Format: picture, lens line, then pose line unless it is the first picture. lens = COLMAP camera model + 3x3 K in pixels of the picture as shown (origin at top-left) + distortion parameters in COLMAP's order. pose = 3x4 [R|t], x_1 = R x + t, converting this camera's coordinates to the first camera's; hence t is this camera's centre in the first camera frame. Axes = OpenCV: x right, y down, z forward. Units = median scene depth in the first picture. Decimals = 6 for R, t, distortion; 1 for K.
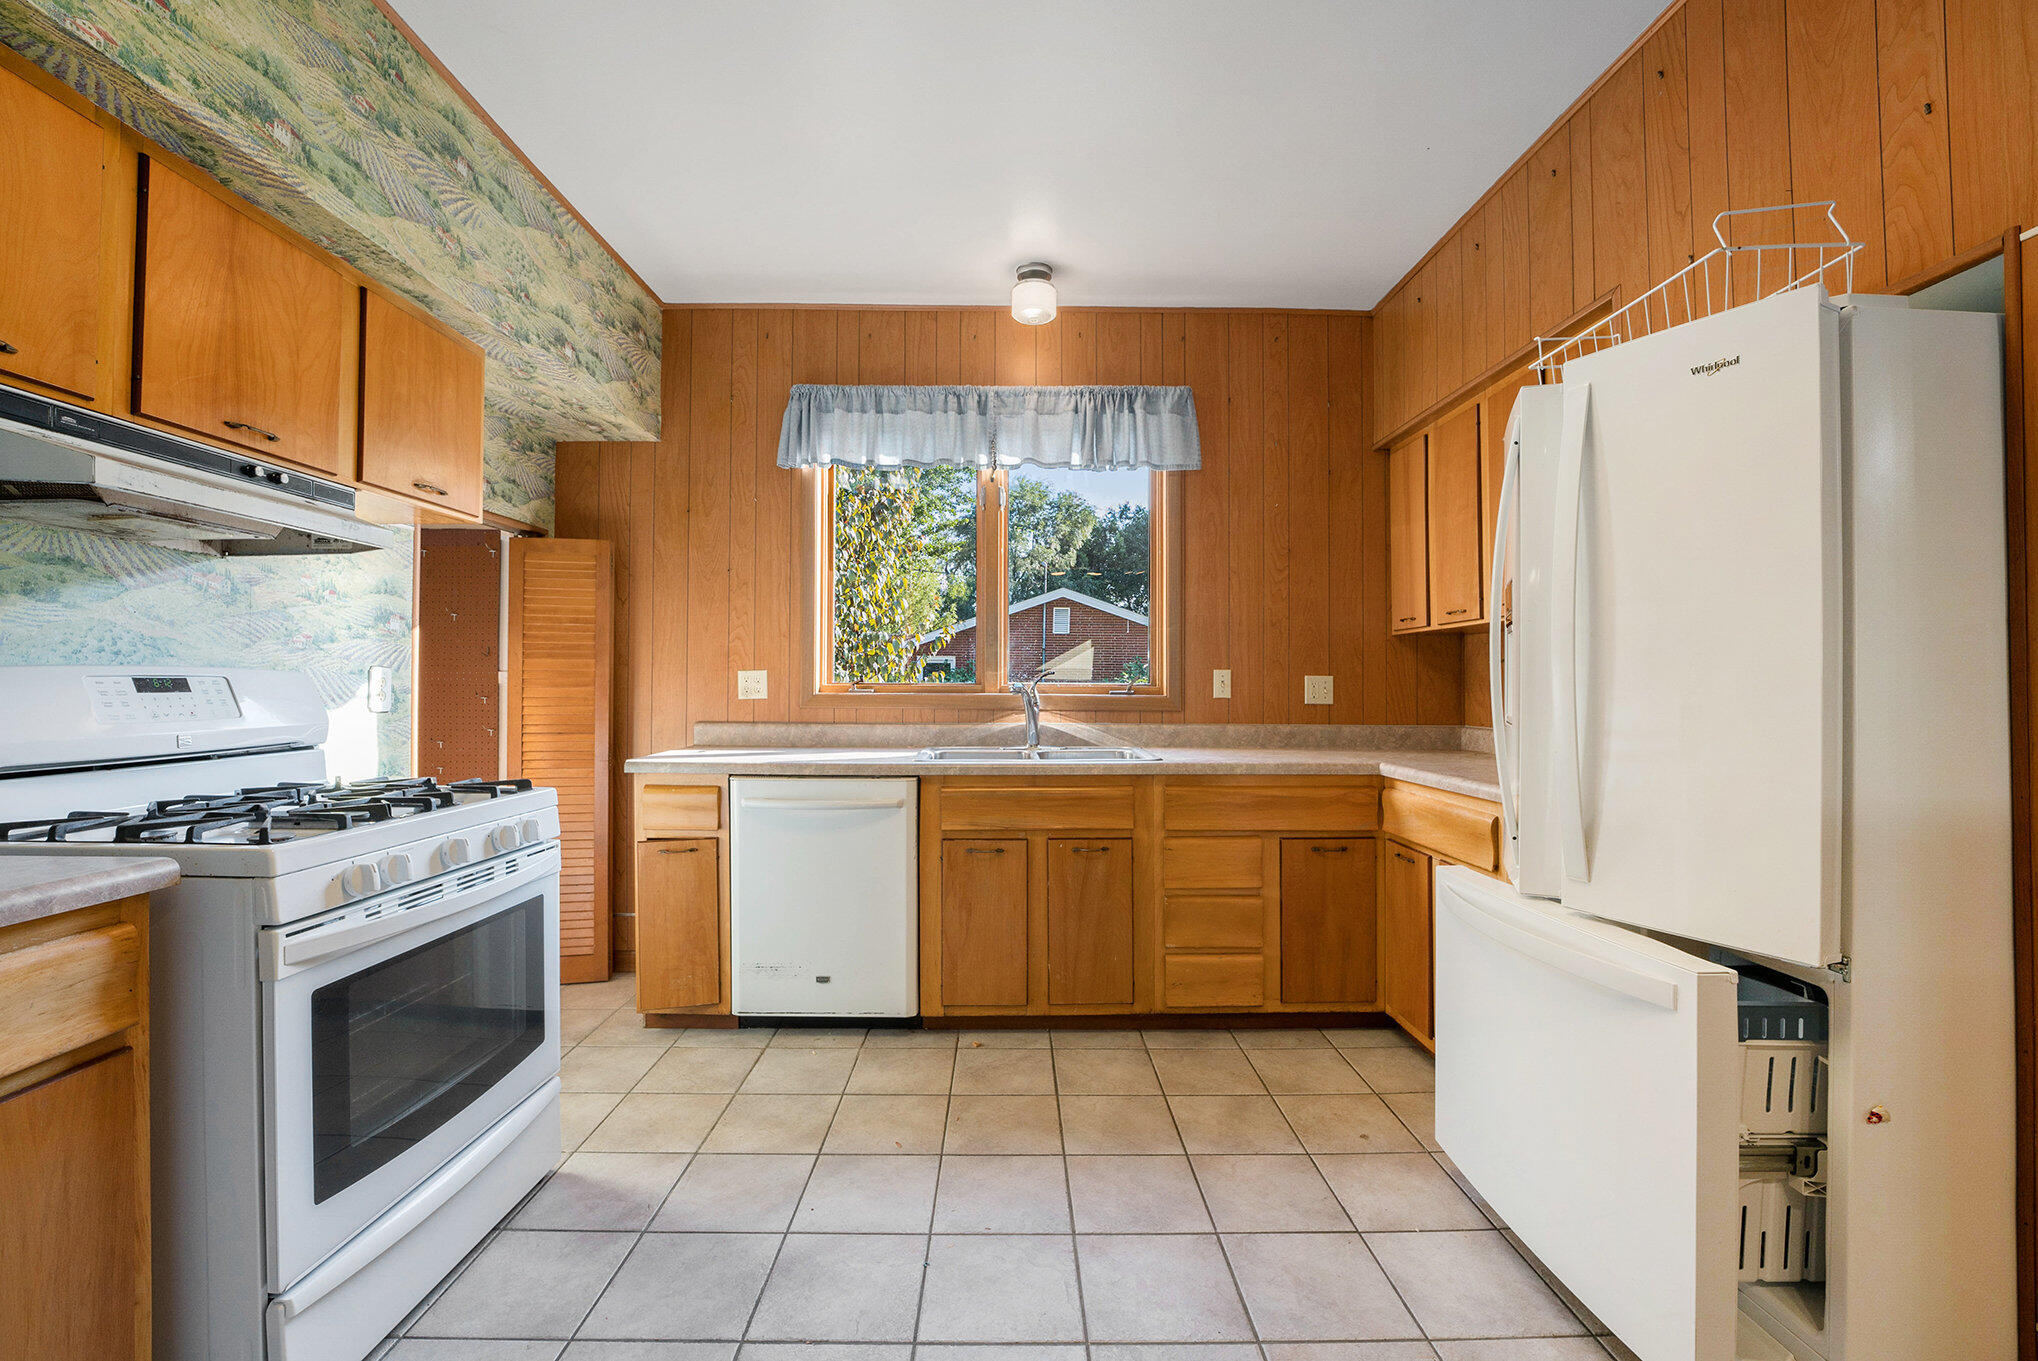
lens RADIAL K [[844.8, 0, 1024.4], [0, 844.8, 686.8], [0, 0, 1]] dist [-0.025060, 0.002885]
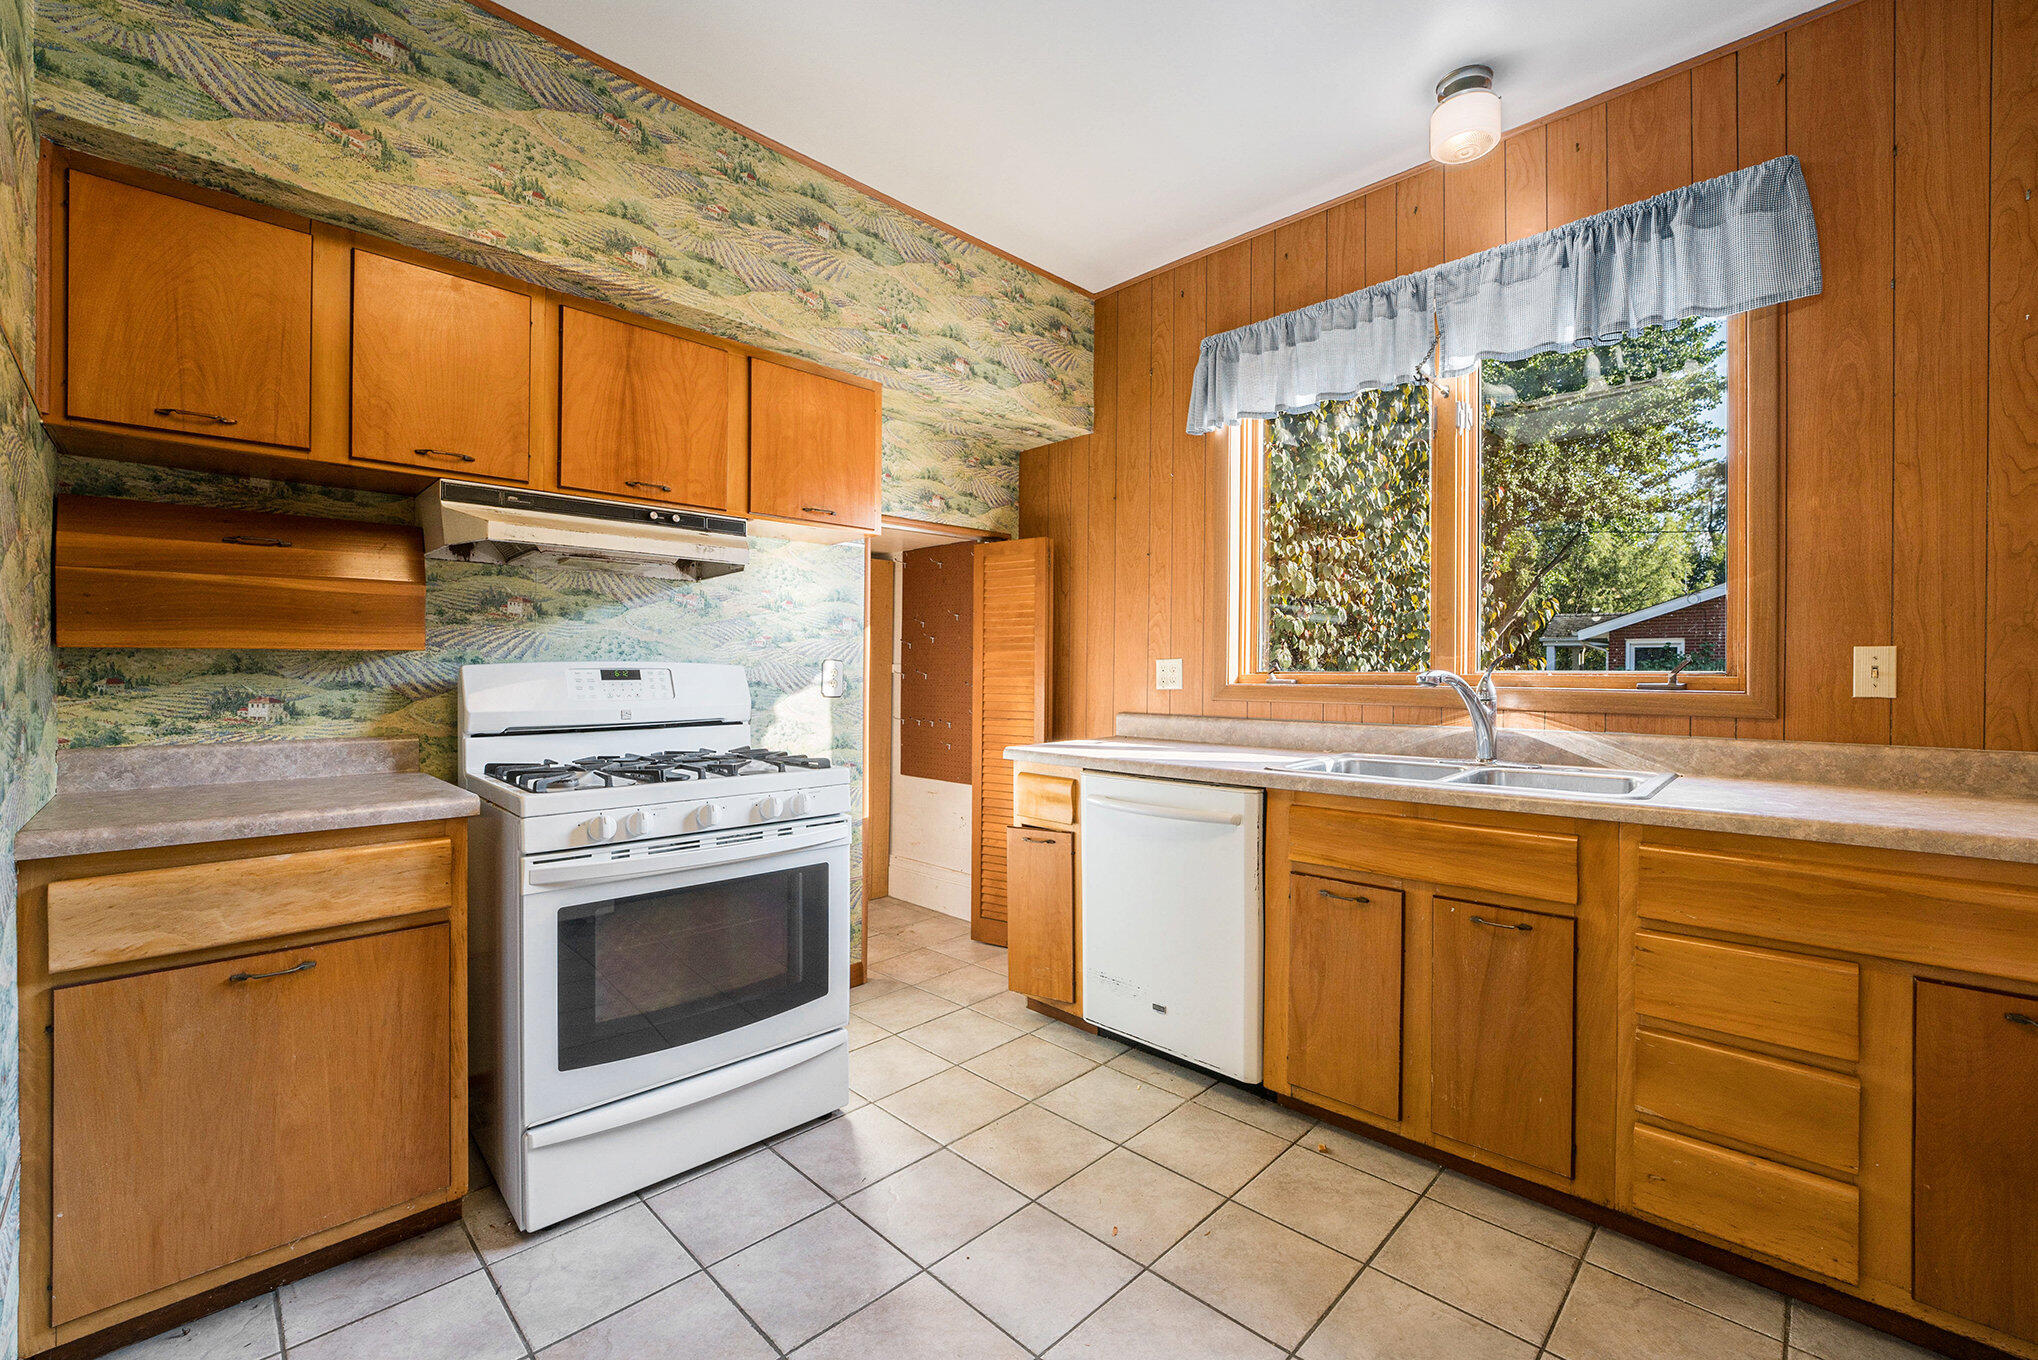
lens RADIAL K [[844.8, 0, 1022.9], [0, 844.8, 688.8], [0, 0, 1]] dist [-0.025060, 0.002885]
pose [[0.703617, 0.010526, -0.710502, 0.277889], [-0.000562, 0.999898, 0.014257, 0.000423], [0.710579, -0.009632, 0.703551, 0.275977]]
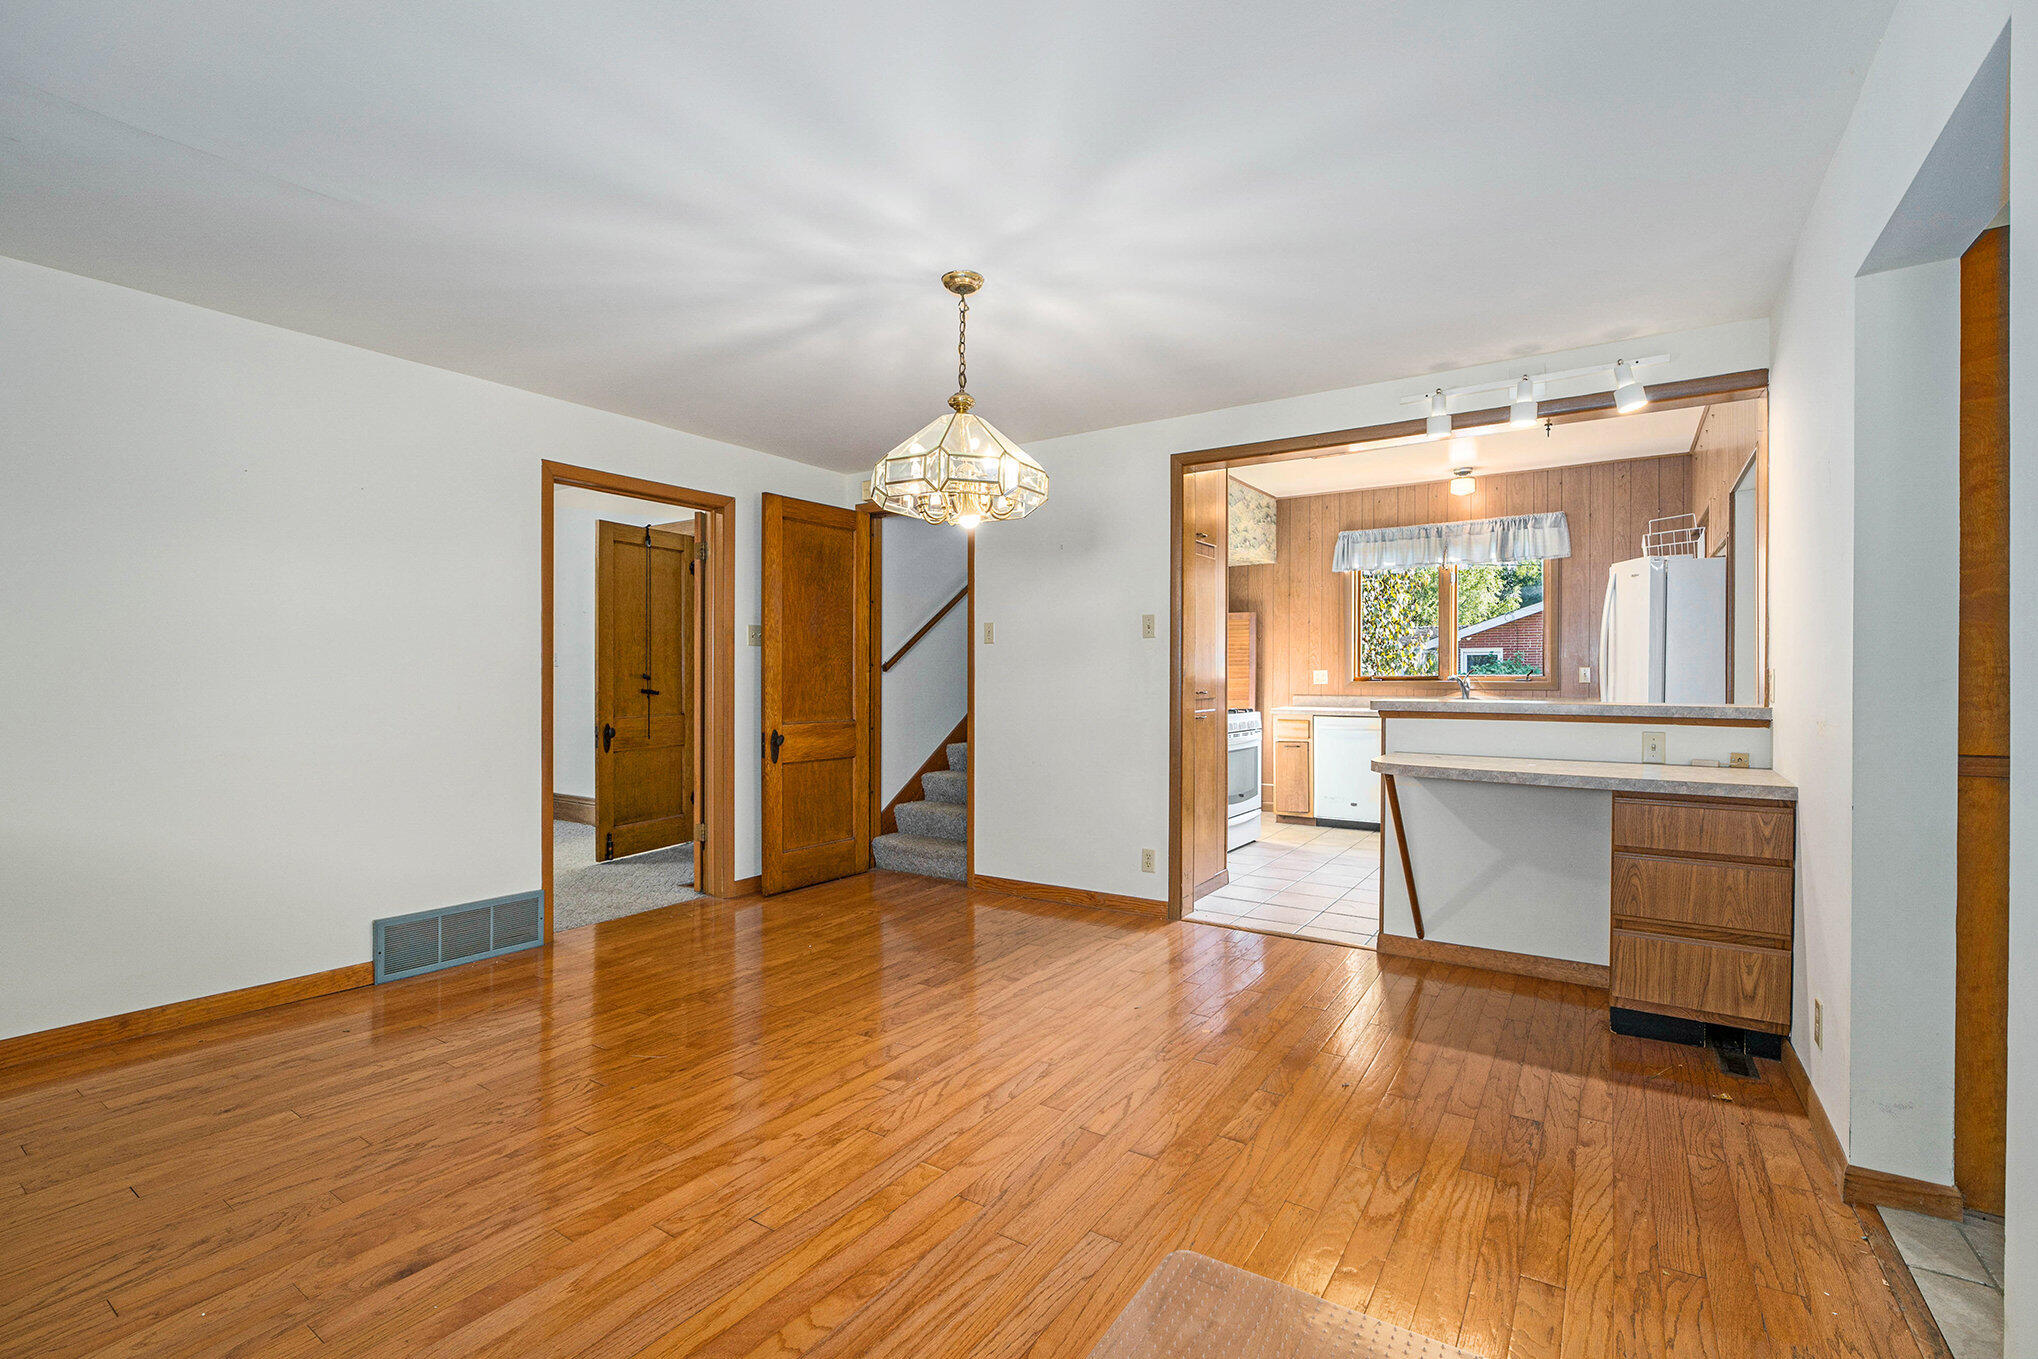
lens RADIAL K [[911.4, 0, 1031.8], [0, 911.4, 688.8], [0, 0, 1]] dist [0.000579, 0.000122]
pose [[0.833059, 0.001417, -0.553182, 0.400094], [0.004043, 0.999954, 0.008651, 0.004961], [0.553169, -0.009443, 0.833015, -1.545511]]
